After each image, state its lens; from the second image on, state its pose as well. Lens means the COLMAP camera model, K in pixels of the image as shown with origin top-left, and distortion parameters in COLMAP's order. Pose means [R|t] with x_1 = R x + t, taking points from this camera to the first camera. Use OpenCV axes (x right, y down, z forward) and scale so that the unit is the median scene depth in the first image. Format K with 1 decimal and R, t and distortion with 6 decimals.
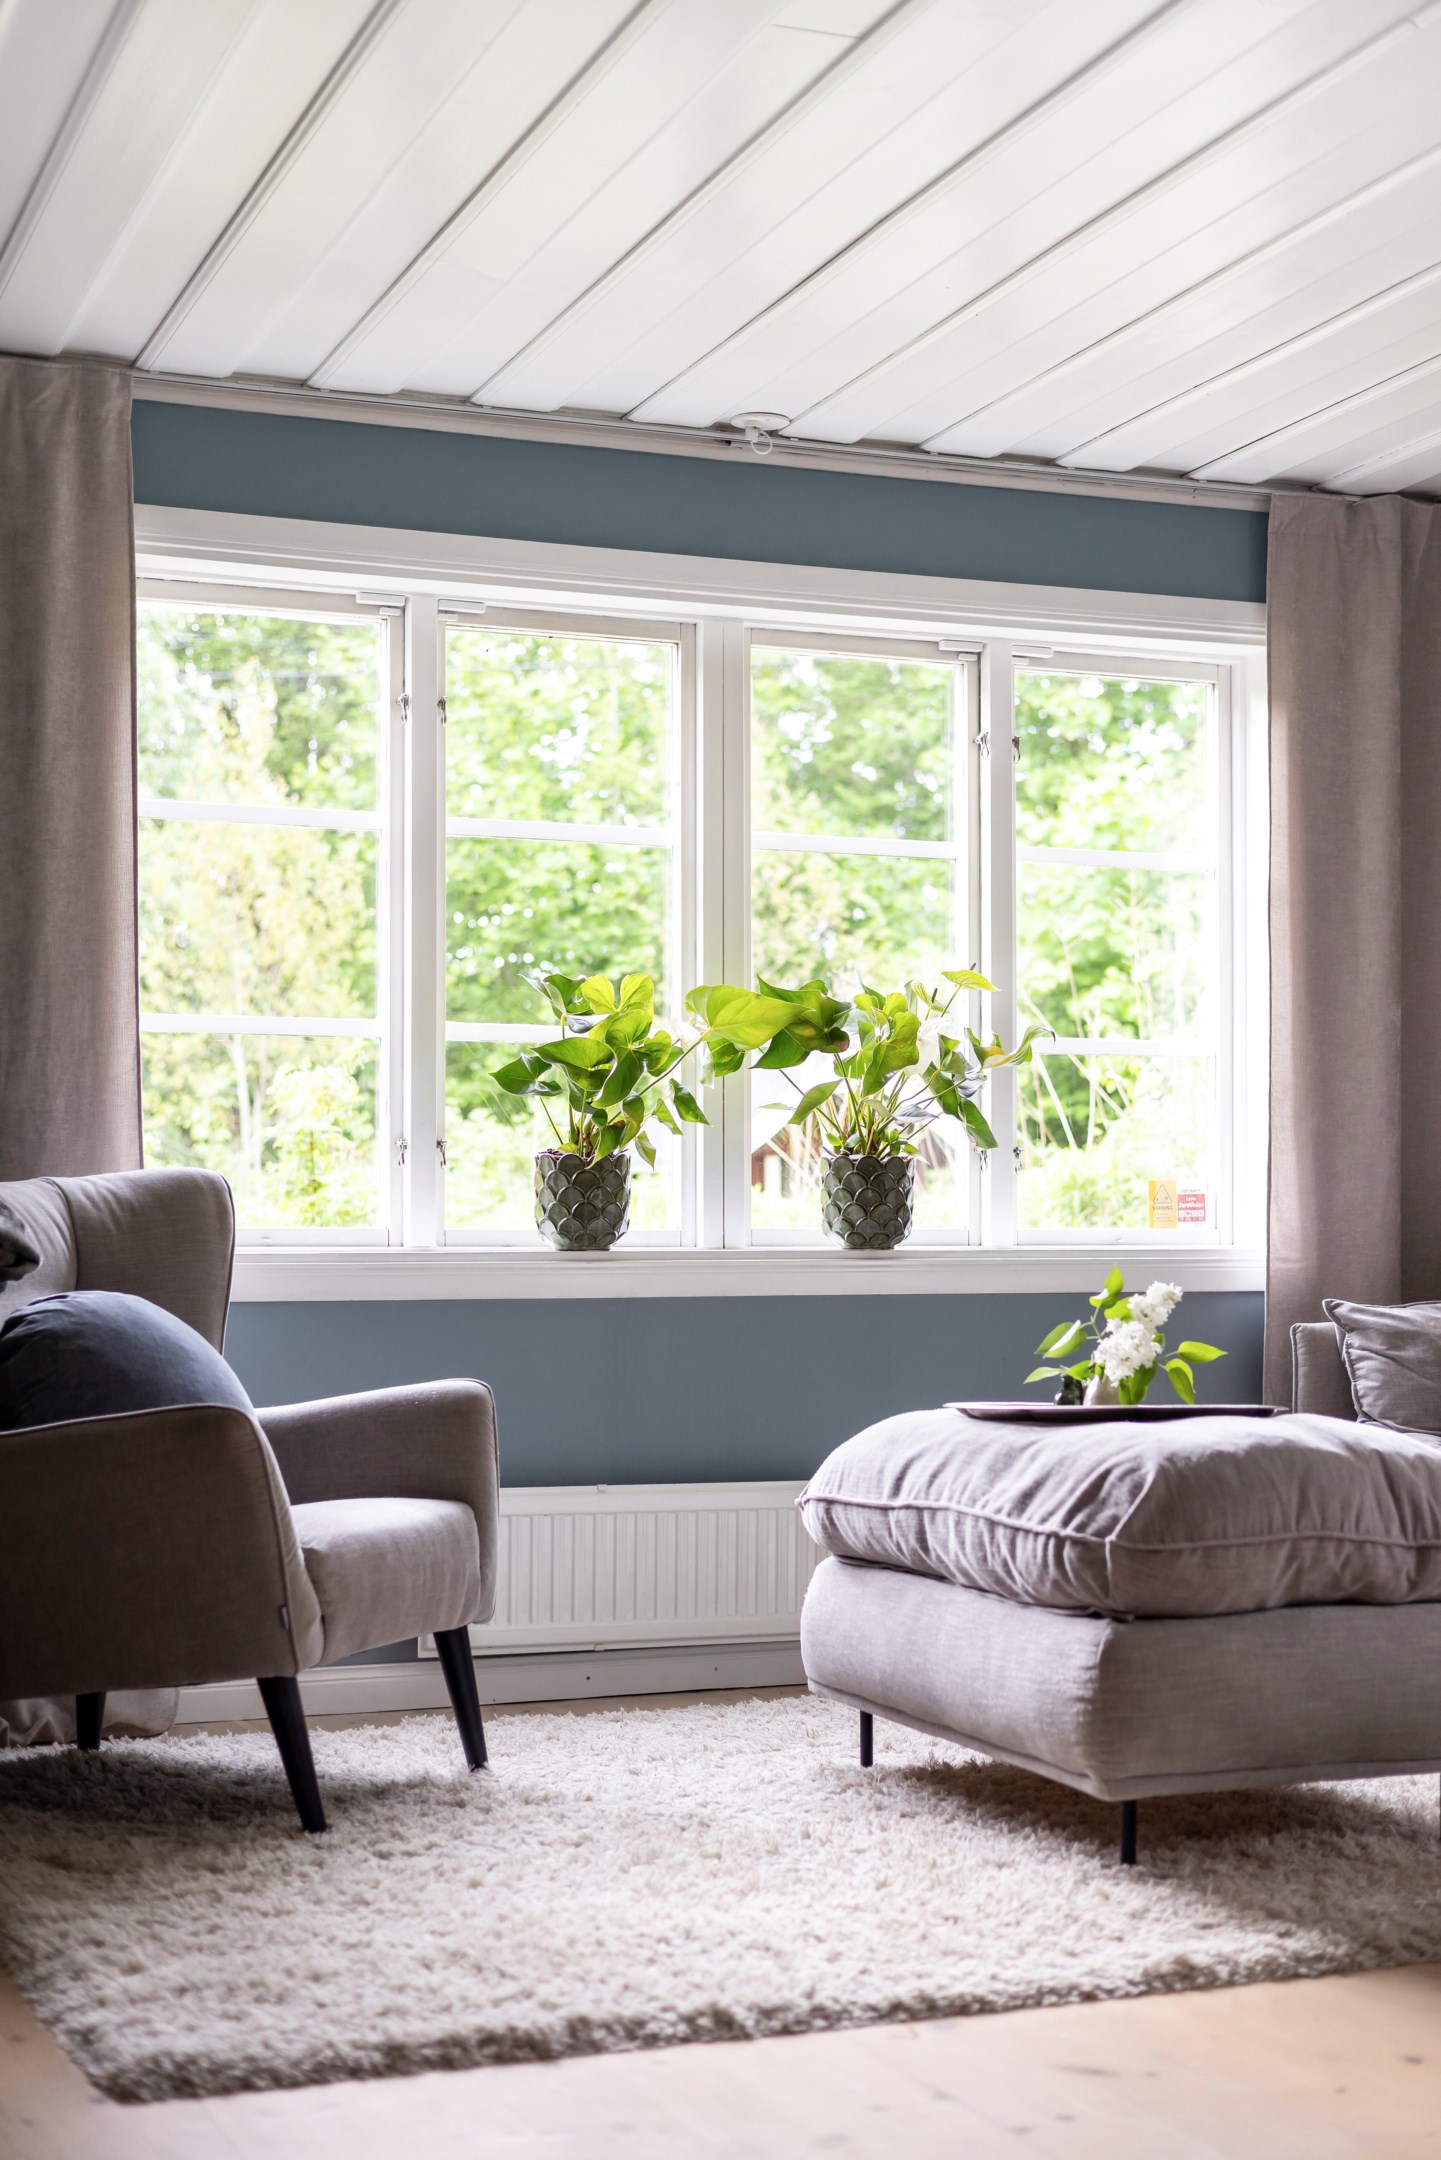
lens RADIAL K [[3003.3, 0, 720.6], [0, 3003.3, 1132.2], [0, 0, 1]] dist [0.009159, 0.025370]
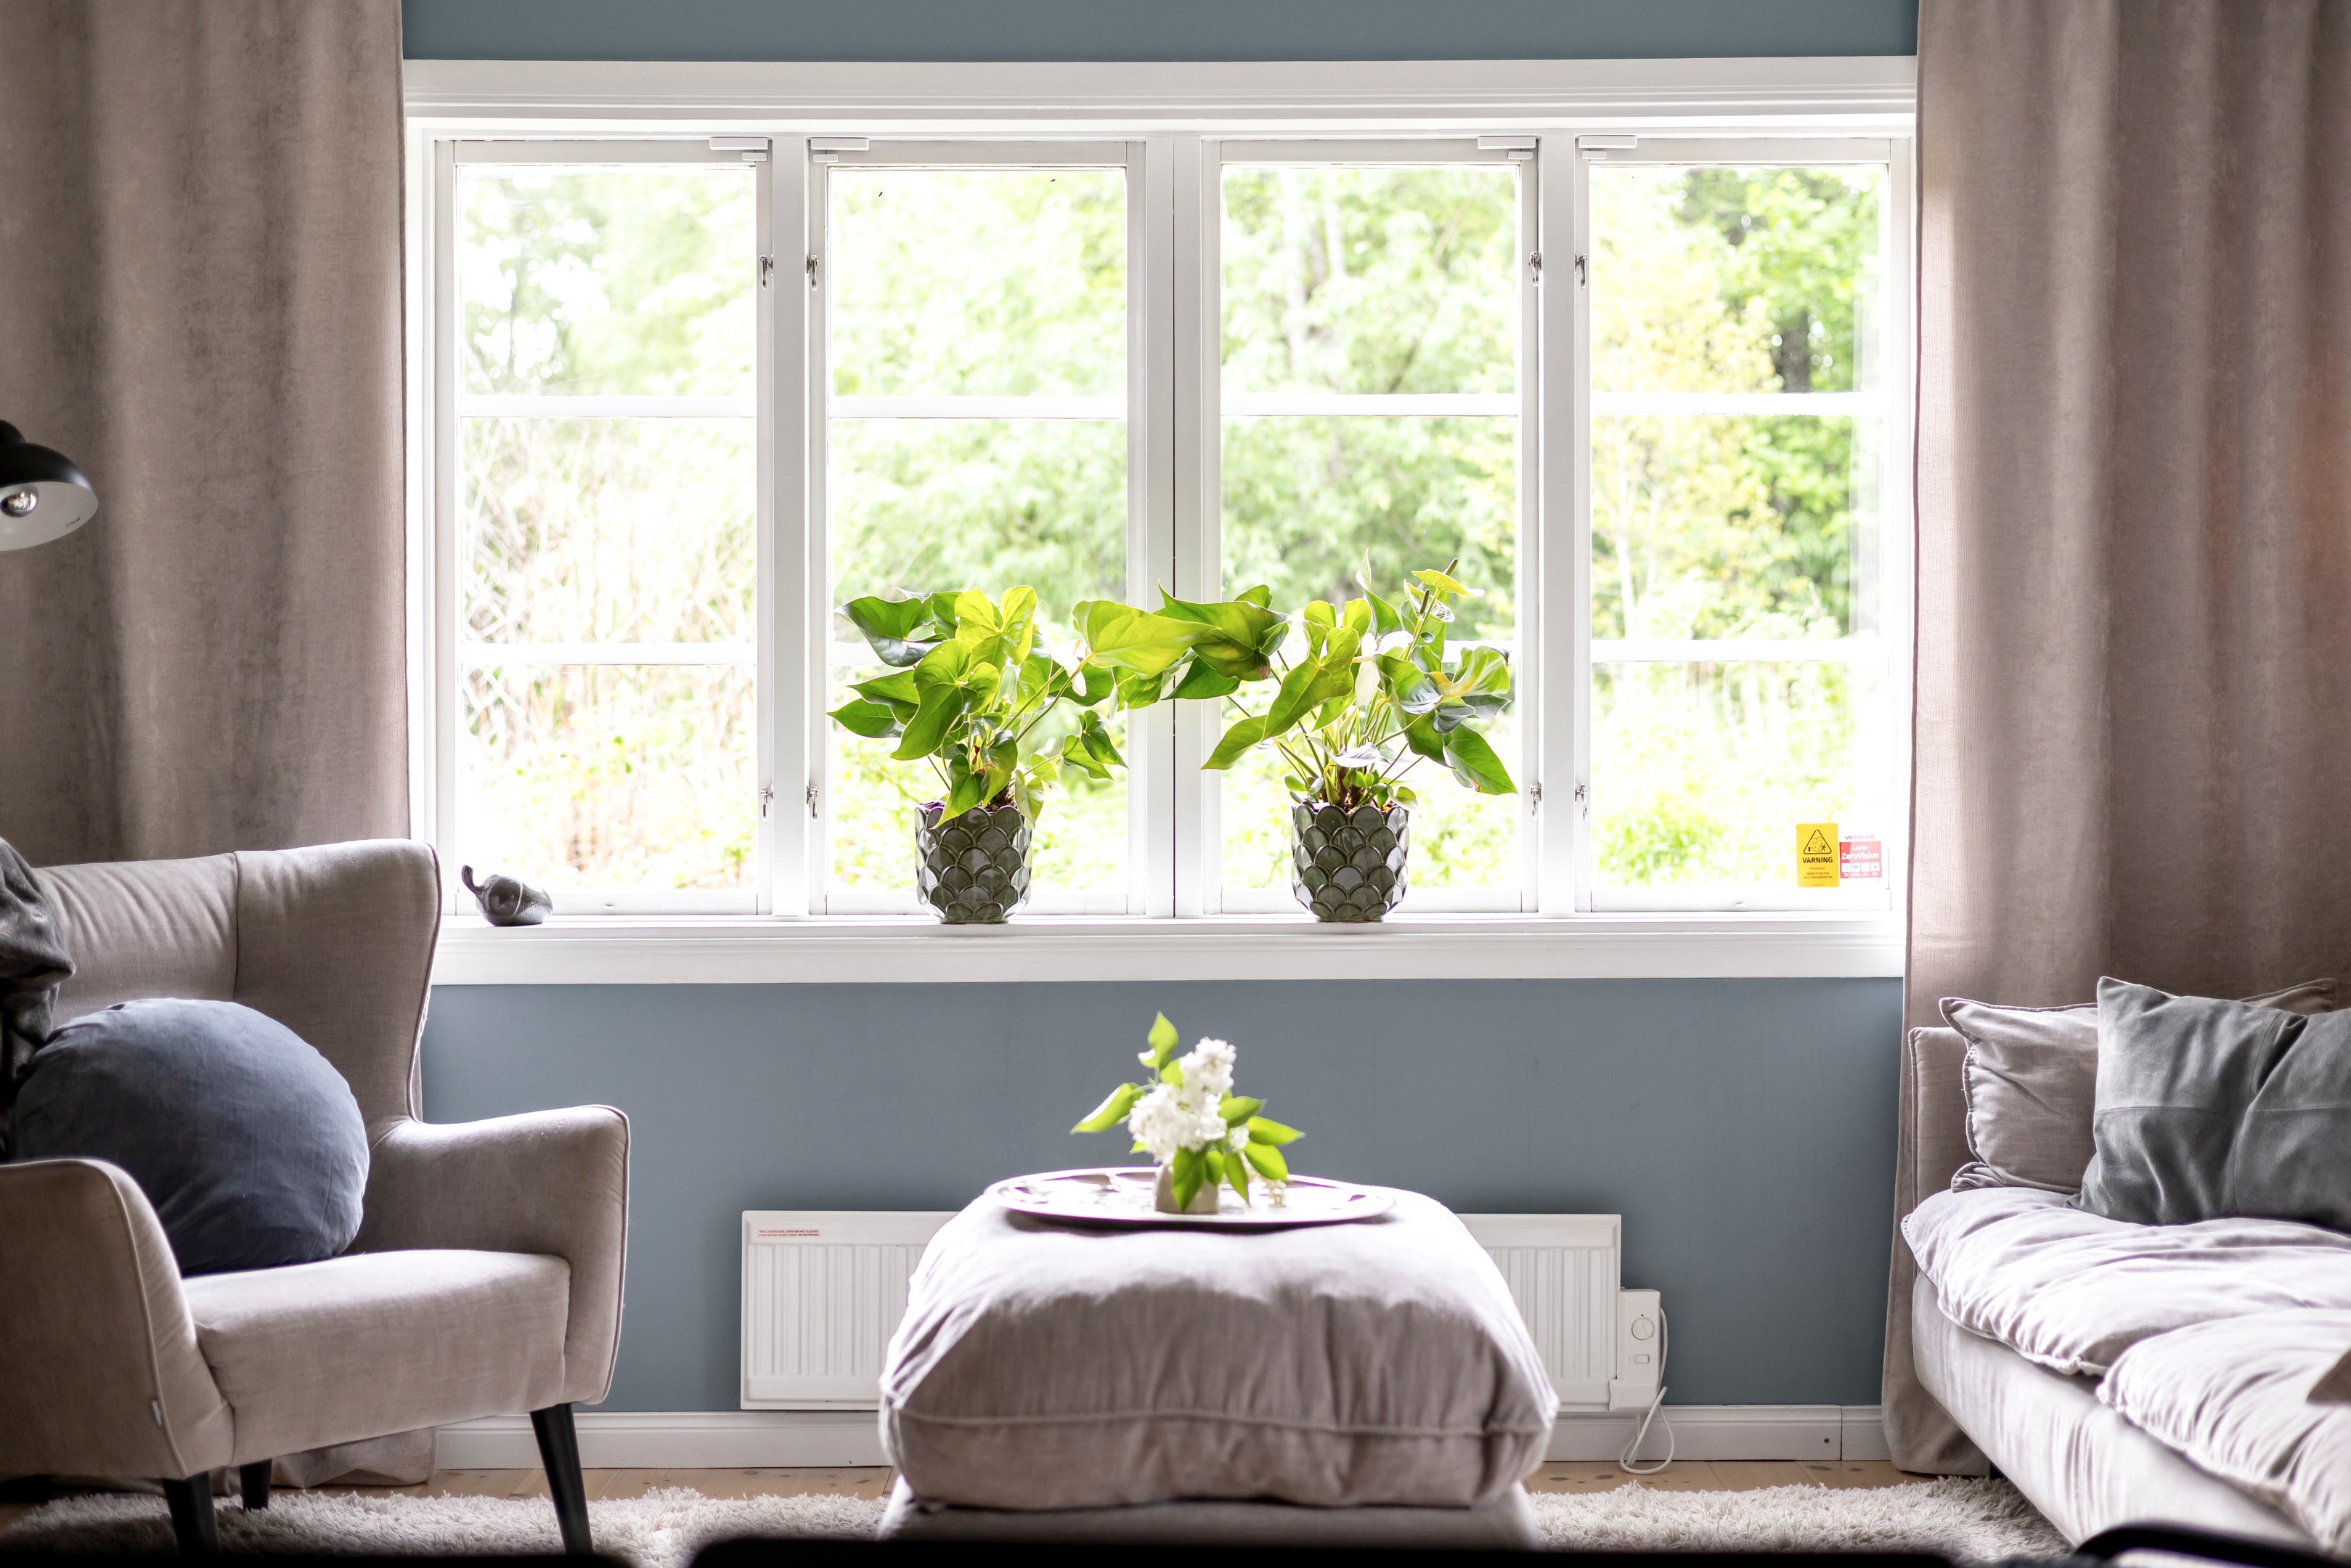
lens RADIAL K [[3421.3, 0, 1175.4], [0, 3421.3, 739.0], [0, 0, 1]] dist [0.018852, 0.000414]
pose [[0.931134, -0.001534, -0.364674, 0.368378], [0.015528, 0.999251, 0.035443, -0.045875], [0.364347, -0.038665, 0.930460, 0.158529]]
